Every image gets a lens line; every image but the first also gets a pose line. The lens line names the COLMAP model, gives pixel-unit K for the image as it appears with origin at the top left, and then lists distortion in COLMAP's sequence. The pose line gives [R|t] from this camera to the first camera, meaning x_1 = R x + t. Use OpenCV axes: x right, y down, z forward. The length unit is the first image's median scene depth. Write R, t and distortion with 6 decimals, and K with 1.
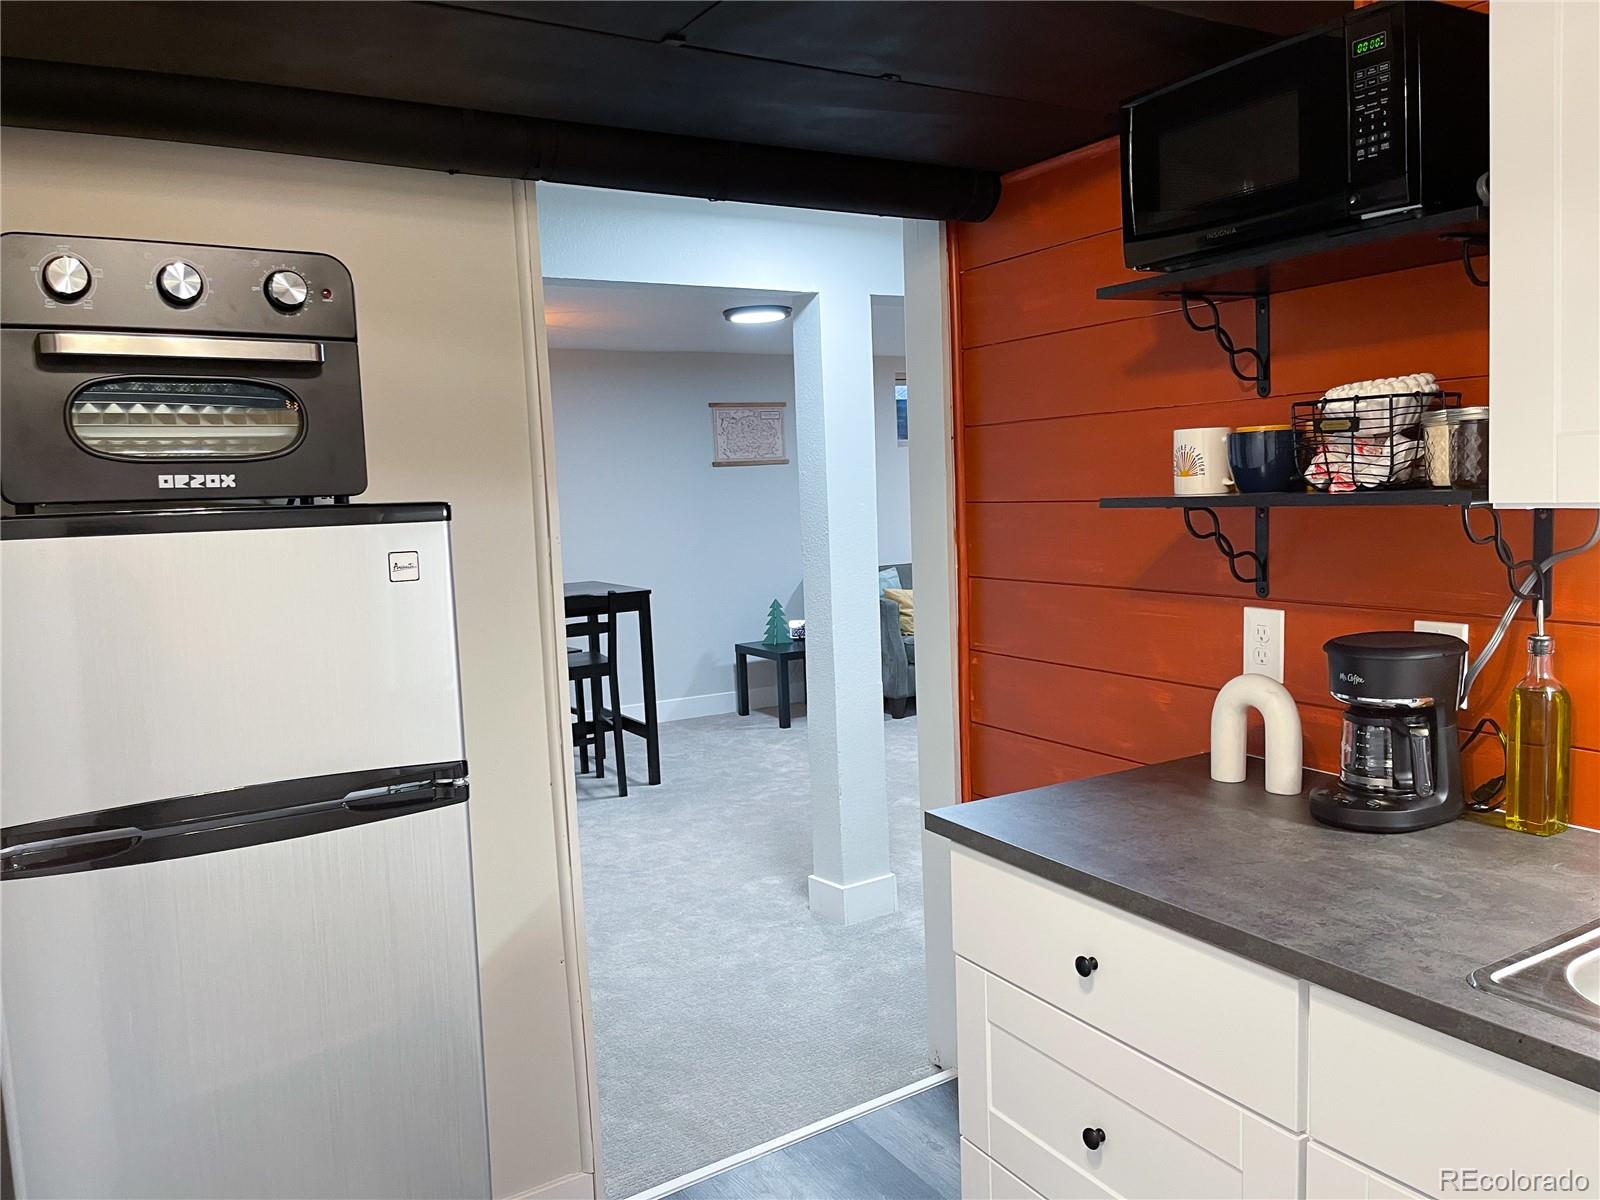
lens RADIAL K [[1206.8, 0, 797.7], [0, 1206.8, 608.3], [0, 0, 1]] dist [0.037026, -0.050813]
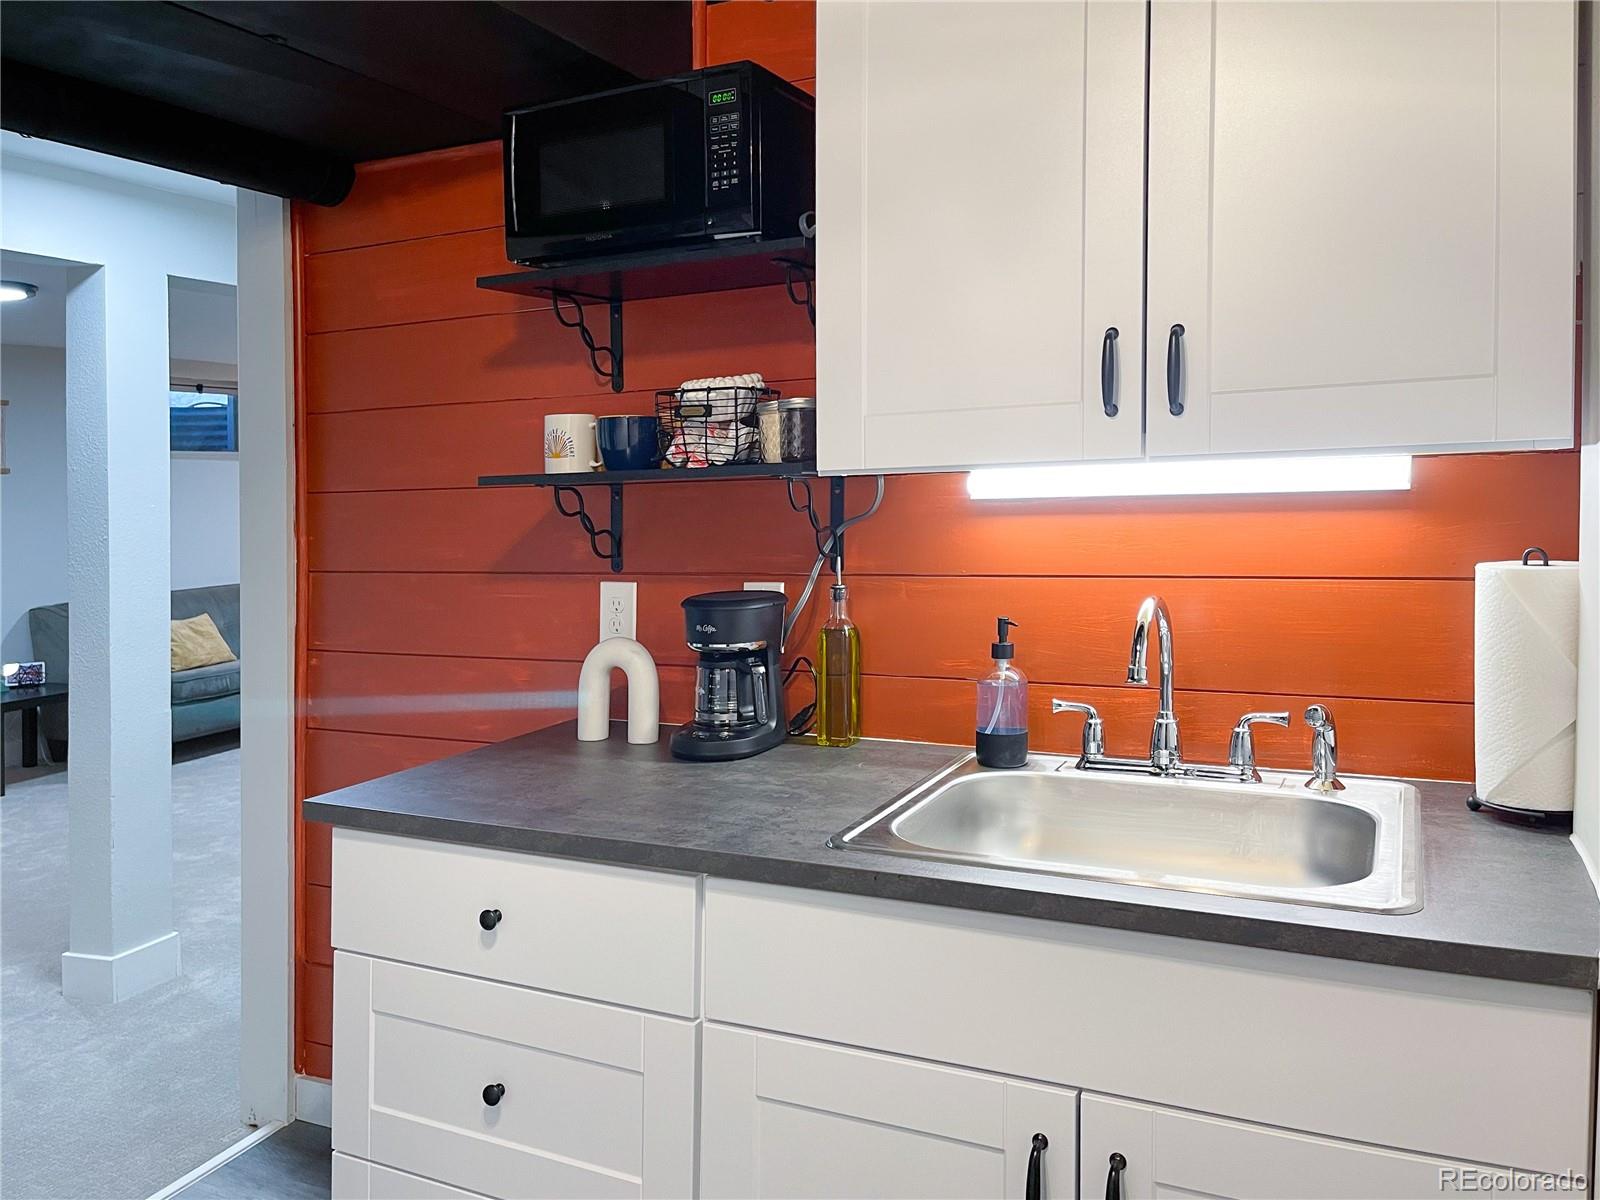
lens RADIAL K [[1206.8, 0, 791.8], [0, 1206.8, 562.7], [0, 0, 1]] dist [0.037026, -0.050813]
pose [[0.837185, -0.012451, 0.546779, -0.110074], [0.045841, 0.997820, -0.047467, 0.051505], [-0.544996, 0.064804, 0.835931, -0.028637]]
